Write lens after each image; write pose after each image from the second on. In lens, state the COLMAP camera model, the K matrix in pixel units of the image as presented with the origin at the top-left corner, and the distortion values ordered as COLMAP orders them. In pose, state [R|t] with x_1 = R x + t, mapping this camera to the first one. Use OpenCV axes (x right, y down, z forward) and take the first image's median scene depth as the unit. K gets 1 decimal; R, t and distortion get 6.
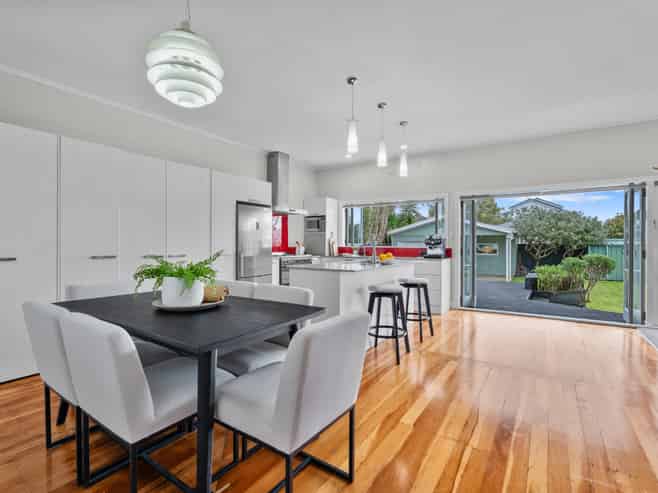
lens RADIAL K [[327.9, 0, 329.0], [0, 327.9, 246.5], [0, 0, 1]] dist [-0.000779, -0.000137]
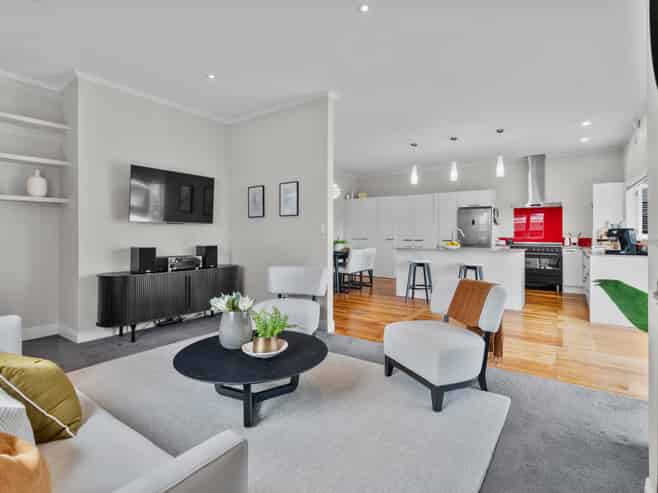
lens RADIAL K [[327.9, 0, 329.0], [0, 327.9, 246.5], [0, 0, 1]] dist [-0.000779, -0.000137]
pose [[-0.019368, 0.029944, -0.999364, 1.116568], [-0.009891, 0.999497, 0.030139, 0.005646], [0.999763, 0.010469, -0.019063, 0.346852]]
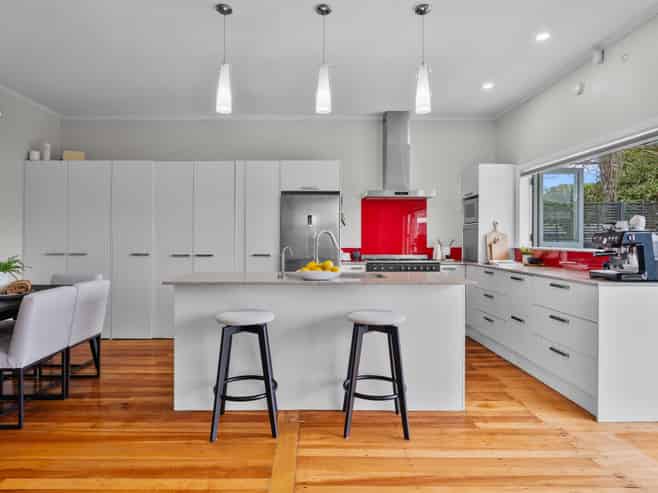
lens RADIAL K [[424.4, 0, 310.3], [0, 424.4, 237.7], [0, 0, 1]] dist [-0.000729, -0.000329]
pose [[0.552339, -0.013322, -0.833513, 0.548616], [-0.005065, 0.999800, -0.019336, -0.001958], [0.833604, 0.014902, 0.552161, 0.401104]]
